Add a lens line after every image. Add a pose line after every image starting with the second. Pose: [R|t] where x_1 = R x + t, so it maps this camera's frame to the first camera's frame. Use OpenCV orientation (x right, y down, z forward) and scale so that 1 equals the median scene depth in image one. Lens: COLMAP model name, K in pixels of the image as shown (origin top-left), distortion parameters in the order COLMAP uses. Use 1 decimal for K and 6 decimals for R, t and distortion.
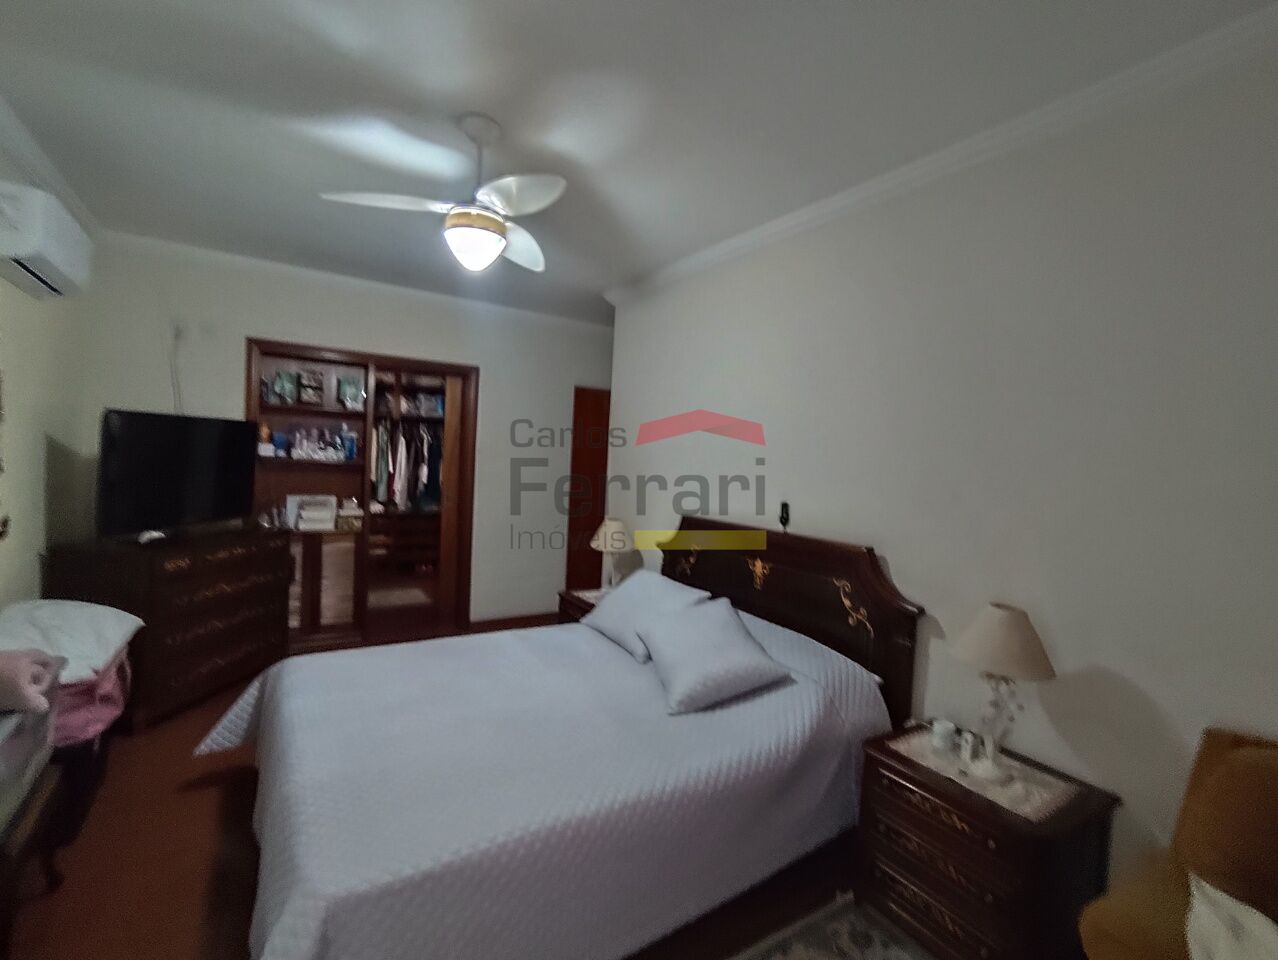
lens RADIAL K [[595.7, 0, 639.0], [0, 595.7, 480.0], [0, 0, 1]] dist [-0.046930, 0.027042]
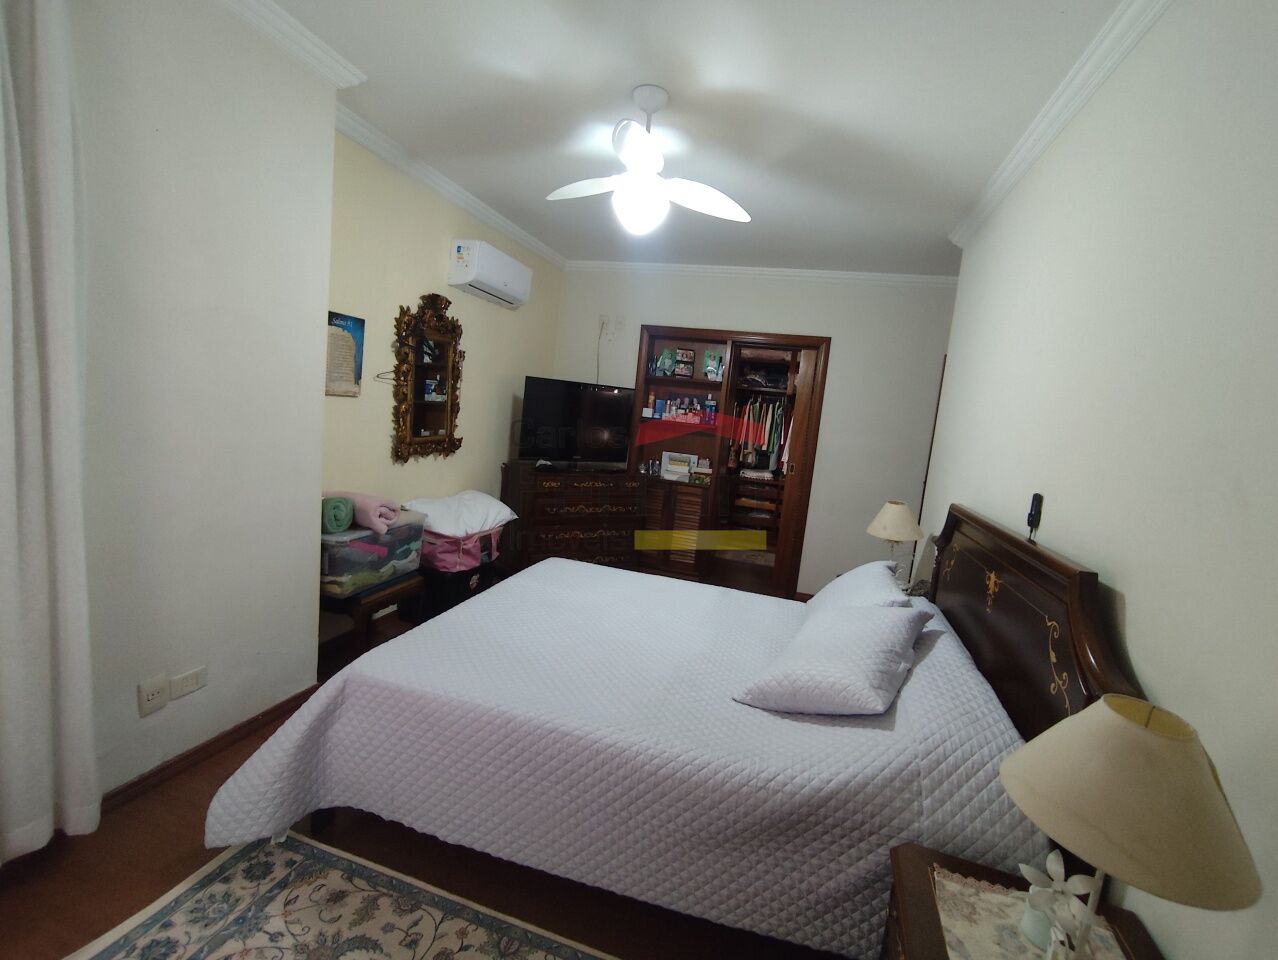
lens RADIAL K [[576.9, 0, 641.9], [0, 576.9, 475.6], [0, 0, 1]] dist [-0.043921, 0.023886]
pose [[0.647917, 0.104504, -0.754508, 0.305804], [-0.099698, 0.993657, 0.052015, 0.019948], [0.755158, 0.041521, 0.654226, 0.176596]]
